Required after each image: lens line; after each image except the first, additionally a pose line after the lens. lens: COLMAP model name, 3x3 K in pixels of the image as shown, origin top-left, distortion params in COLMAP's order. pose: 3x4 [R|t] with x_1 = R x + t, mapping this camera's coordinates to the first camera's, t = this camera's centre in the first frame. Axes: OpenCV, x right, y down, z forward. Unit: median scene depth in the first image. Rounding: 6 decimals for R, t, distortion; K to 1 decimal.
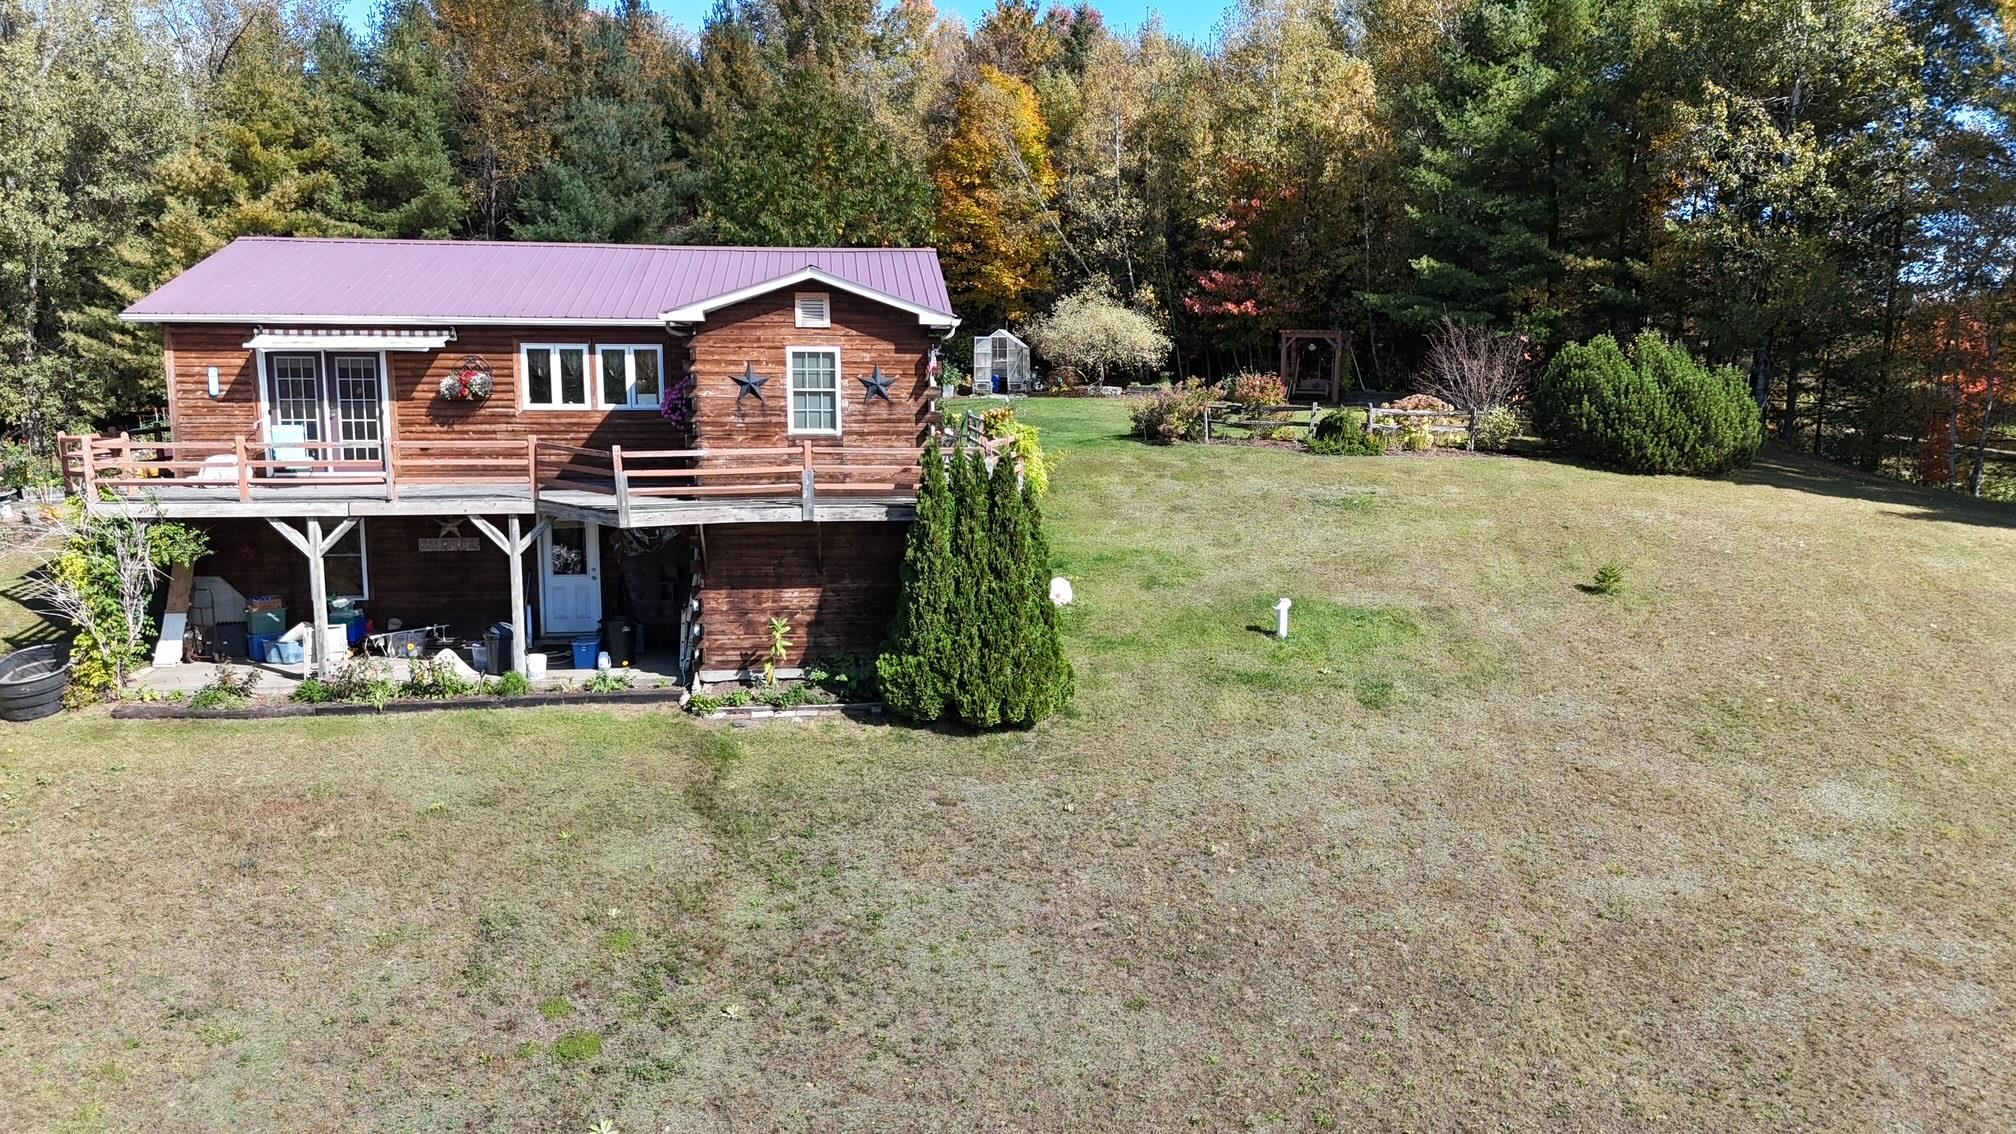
lens RADIAL K [[1471.2, 0, 1005.1], [0, 1471.2, 582.6], [0, 0, 1]] dist [0.082032, -0.079840]
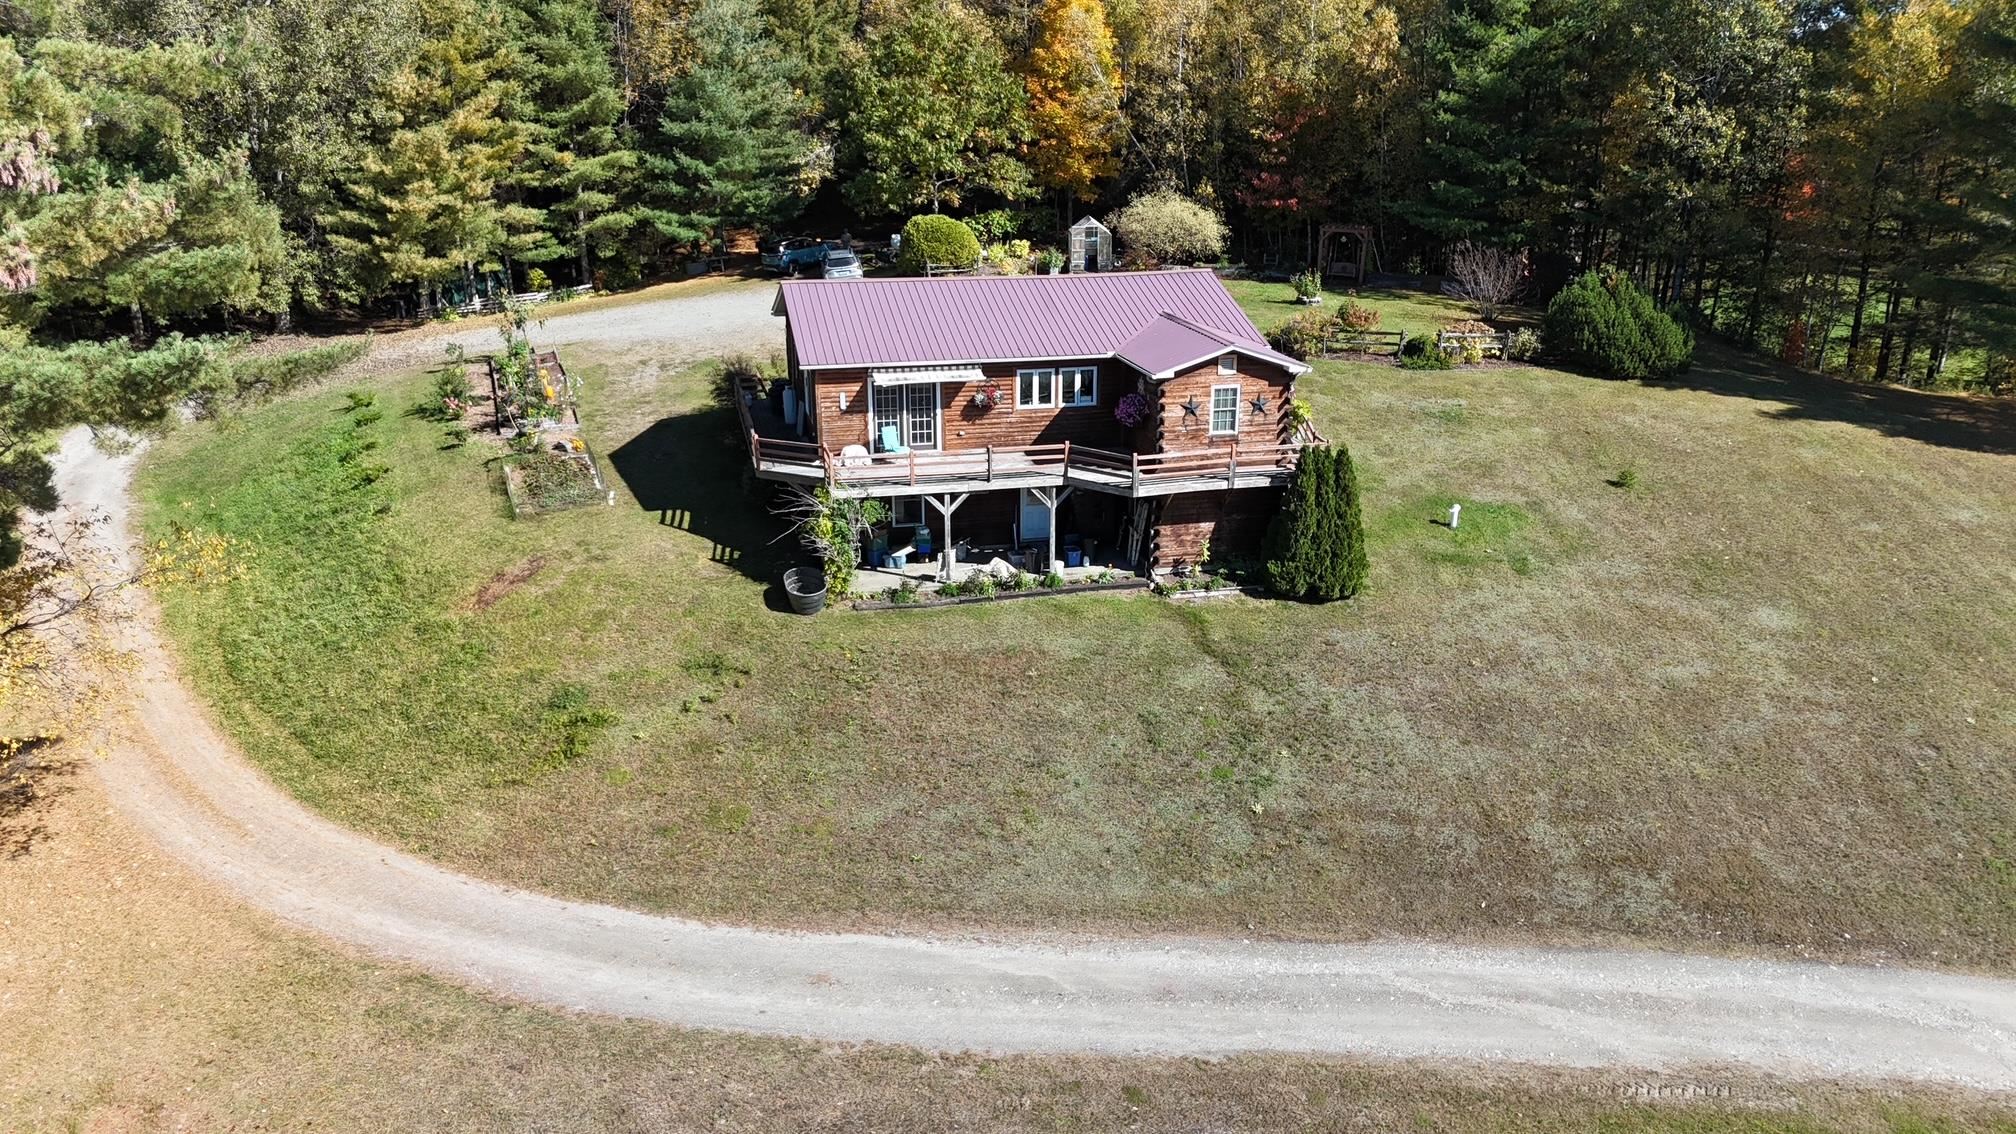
lens RADIAL K [[1478.0, 0, 1008.0], [0, 1478.0, 567.0], [0, 0, 1]] dist [0.082883, -0.086702]
pose [[0.993319, -0.037893, 0.109001, -0.532725], [0.019181, 0.985628, 0.167840, -0.224762], [-0.113794, -0.164628, 0.979770, -0.656472]]
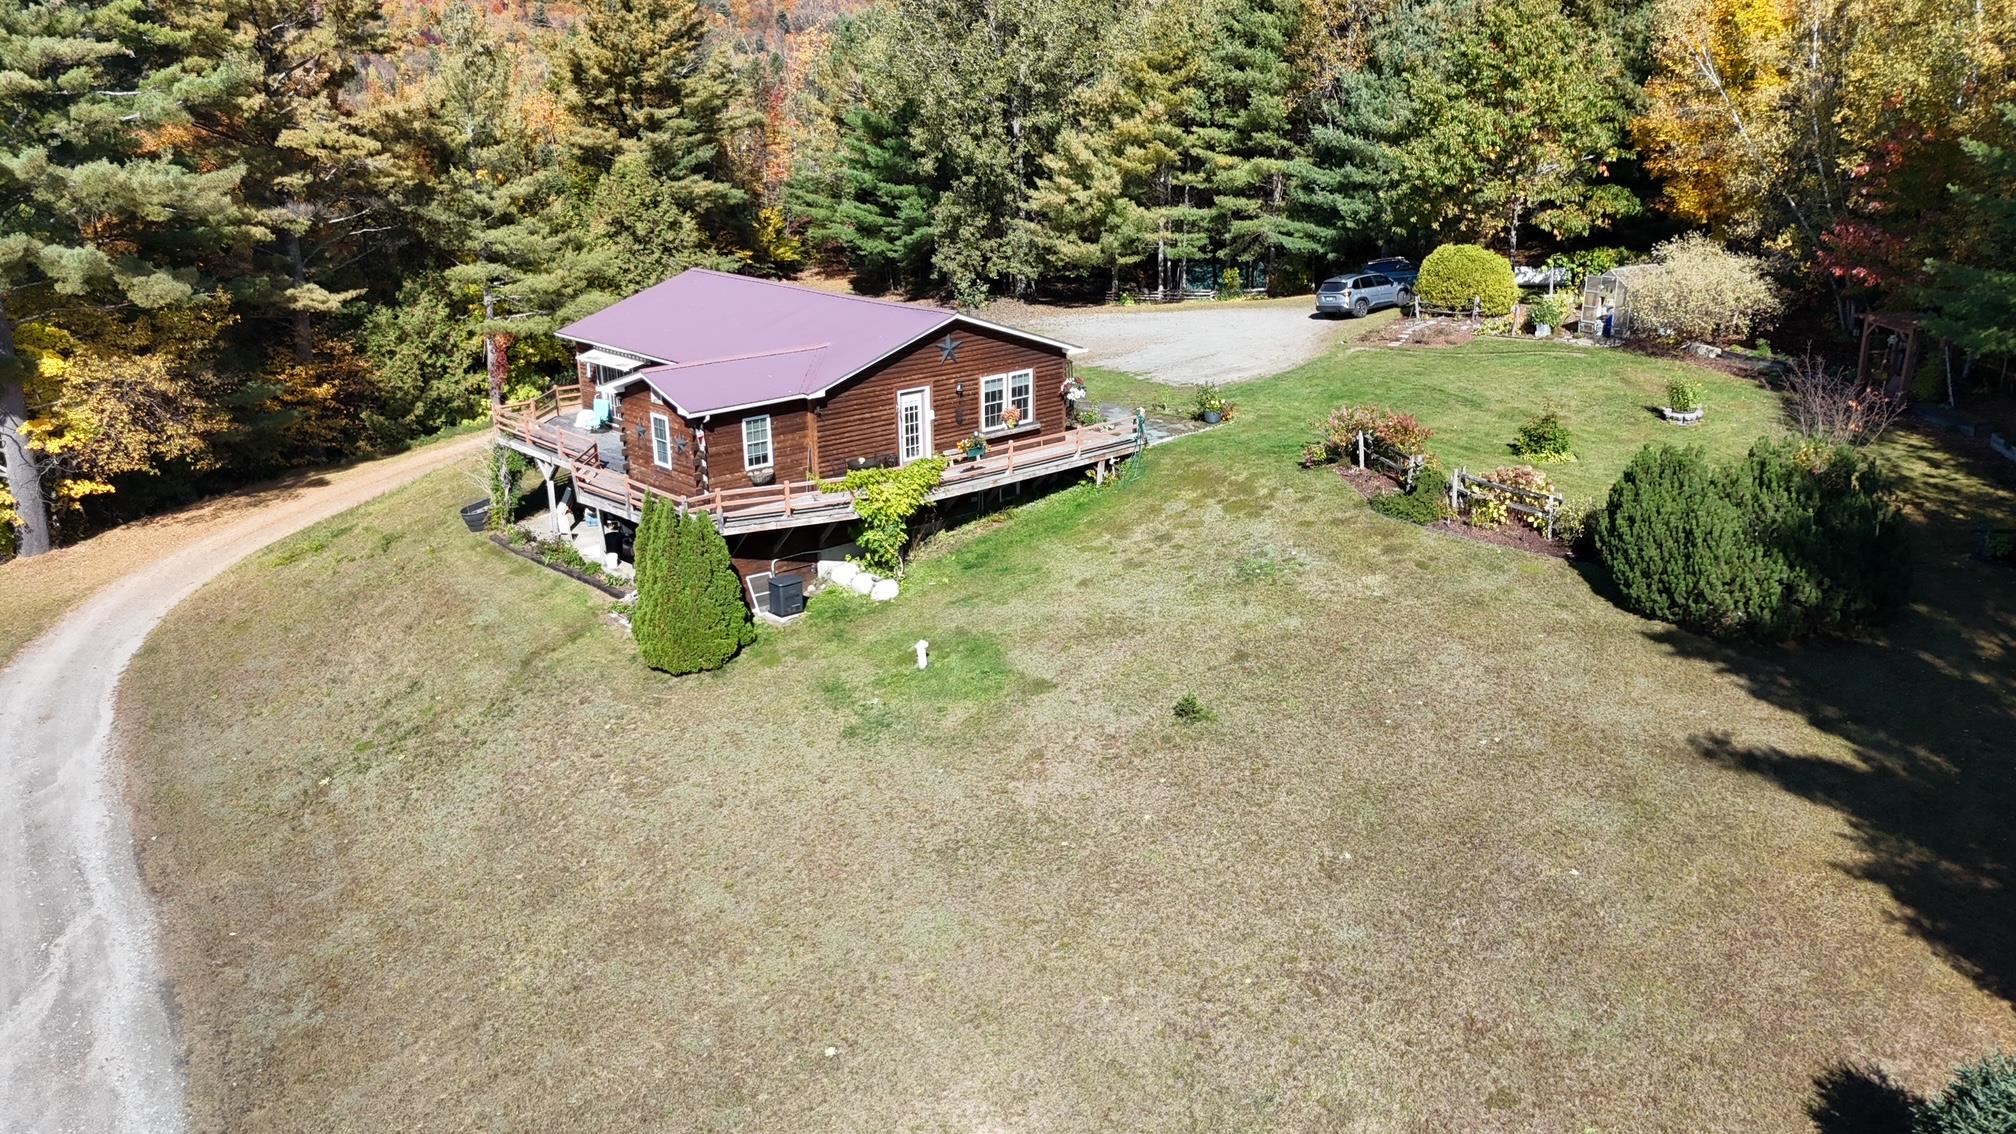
lens RADIAL K [[1478.0, 0, 1008.0], [0, 1478.0, 567.0], [0, 0, 1]] dist [0.082883, -0.086702]
pose [[0.594840, 0.245433, -0.765459, 1.287522], [-0.113788, 0.968369, 0.222068, -0.371894], [0.795750, -0.044995, 0.603952, 0.274597]]
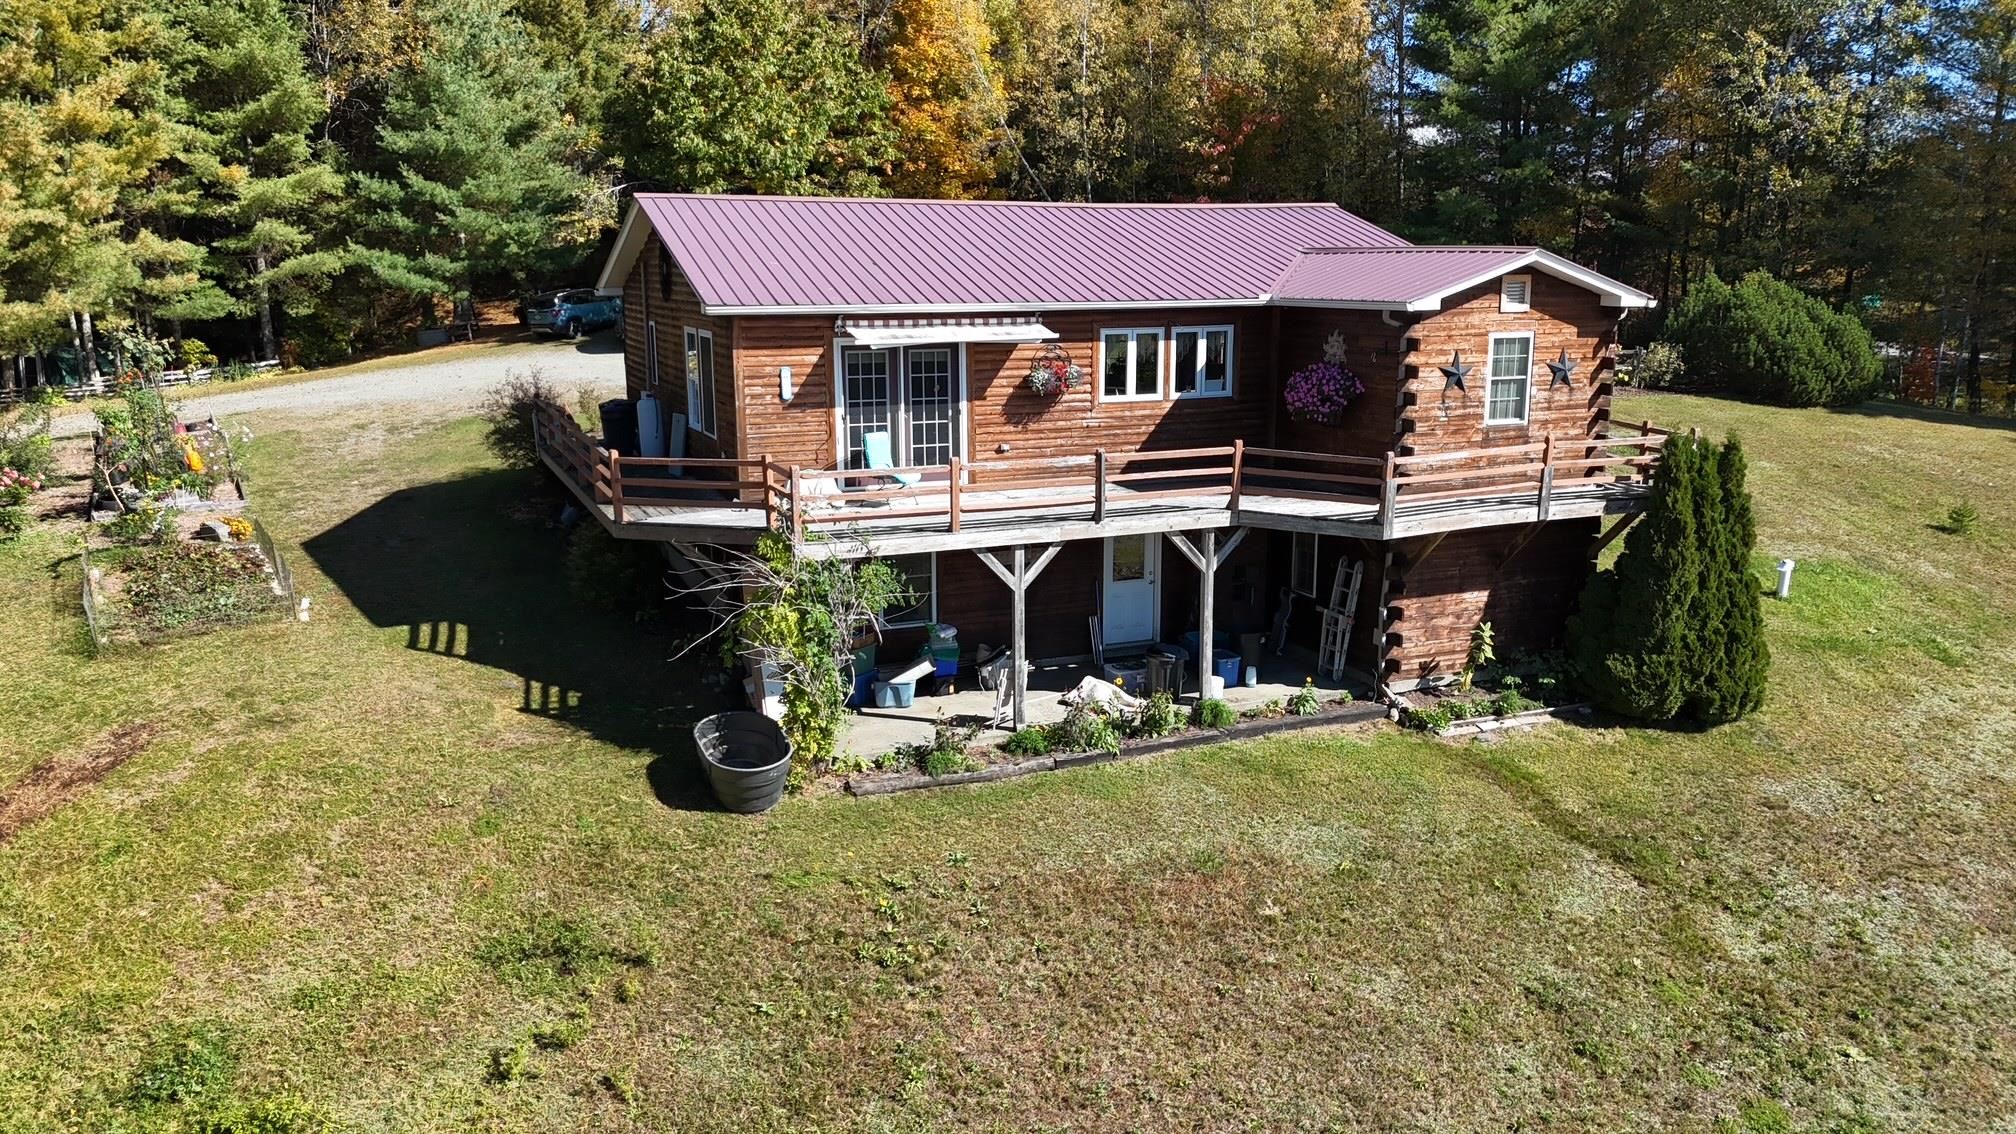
lens RADIAL K [[1495.6, 0, 1008.1], [0, 1495.6, 575.1], [0, 0, 1]] dist [0.062467, -0.047531]
pose [[0.957794, -0.063767, 0.280294, -0.652996], [0.046249, 0.996566, 0.068680, -0.078821], [-0.283711, -0.052817, 0.957454, 0.149251]]
